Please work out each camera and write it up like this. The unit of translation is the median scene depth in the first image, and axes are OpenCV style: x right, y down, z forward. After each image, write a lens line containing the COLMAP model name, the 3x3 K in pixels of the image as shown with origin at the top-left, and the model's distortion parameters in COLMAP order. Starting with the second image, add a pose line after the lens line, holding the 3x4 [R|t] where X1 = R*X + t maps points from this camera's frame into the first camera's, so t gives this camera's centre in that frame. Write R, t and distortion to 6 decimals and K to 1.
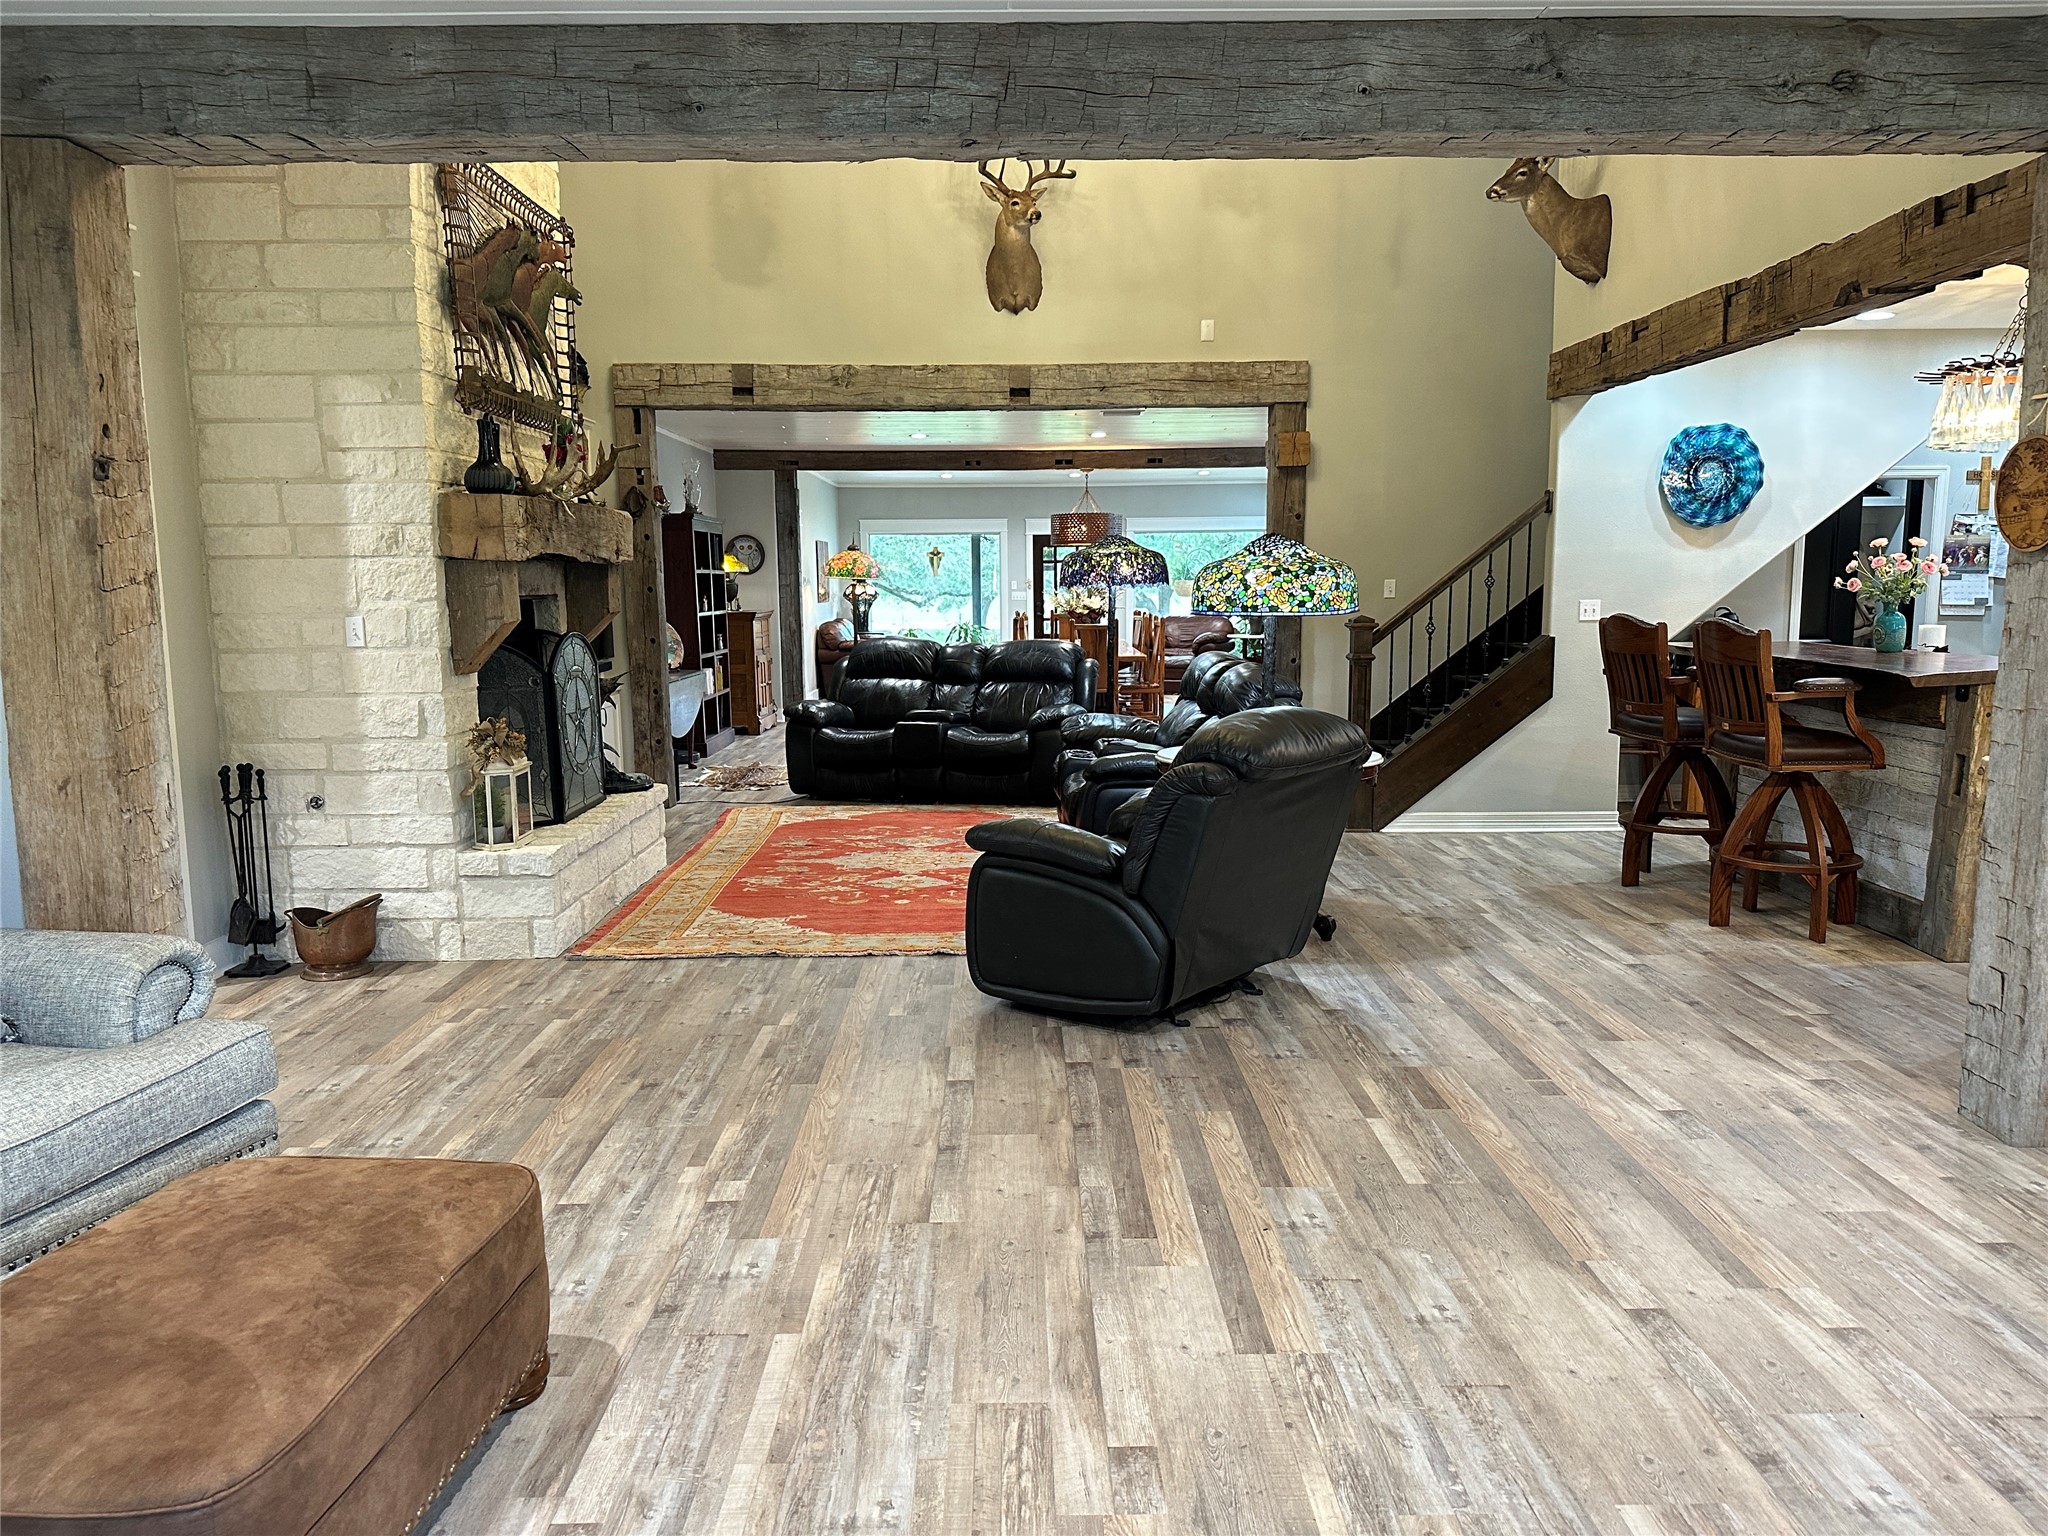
lens RADIAL K [[1431.2, 0, 1029.2], [0, 1431.2, 792.5], [0, 0, 1]] dist [0.062897, -0.082719]
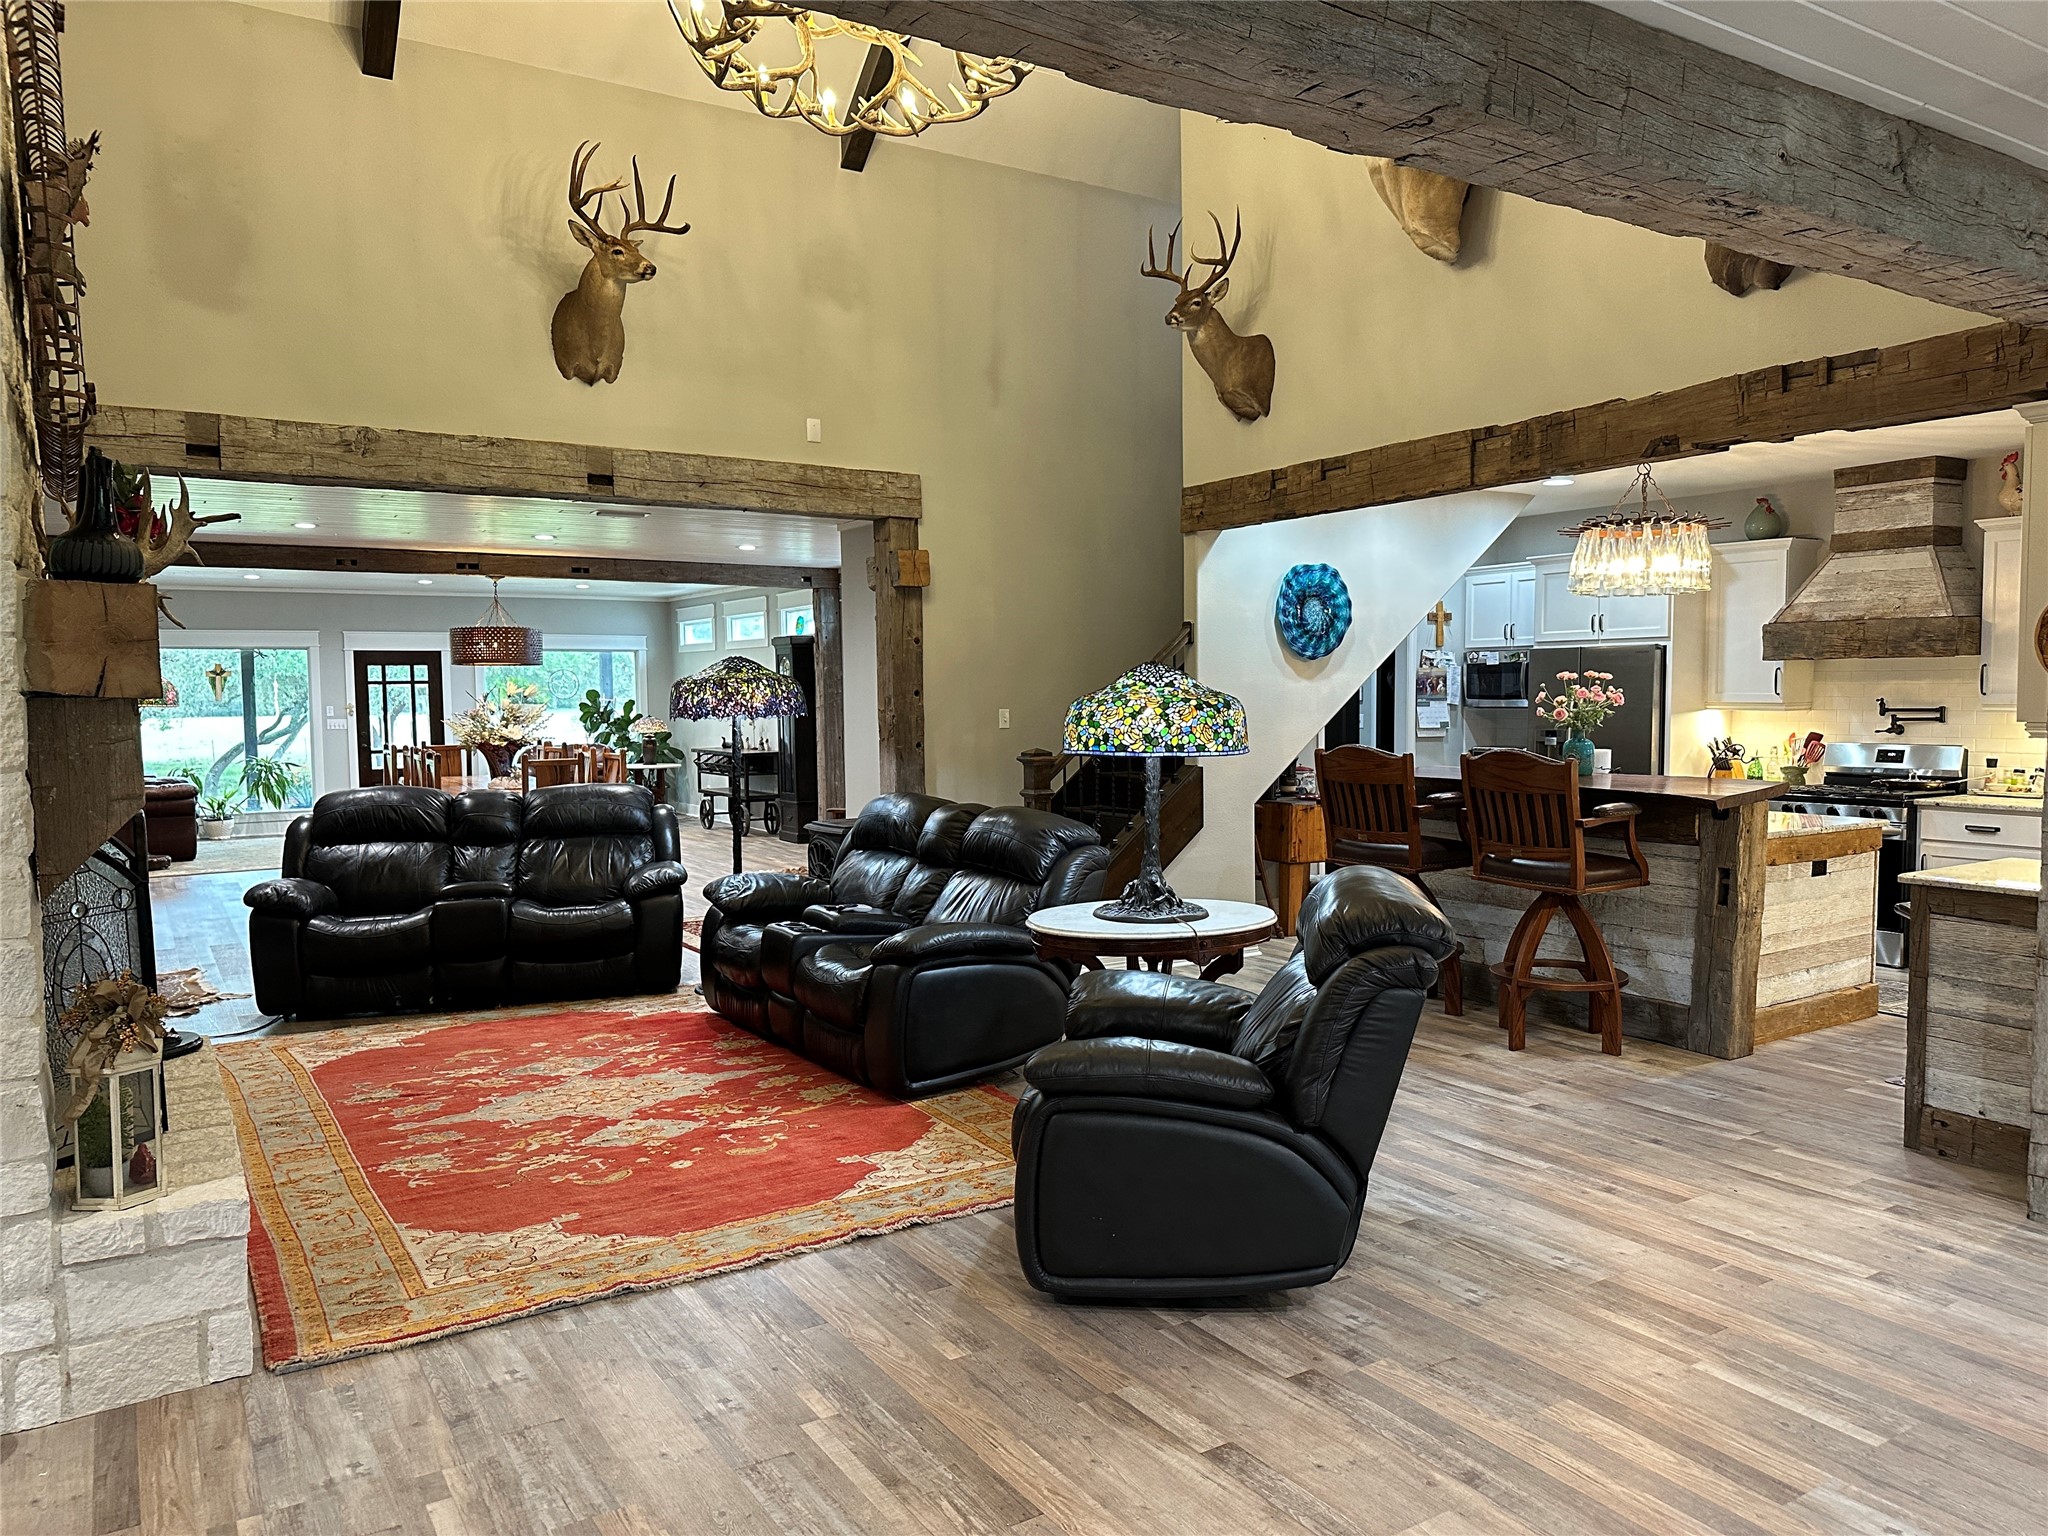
lens RADIAL K [[1431.2, 0, 1039.4], [0, 1431.2, 785.6], [0, 0, 1]] dist [0.062897, -0.082719]
pose [[0.851012, -0.035636, 0.523935, -0.416175], [0.081322, 0.994603, -0.064440, -0.067418], [-0.518811, 0.097447, 0.849317, 0.373484]]
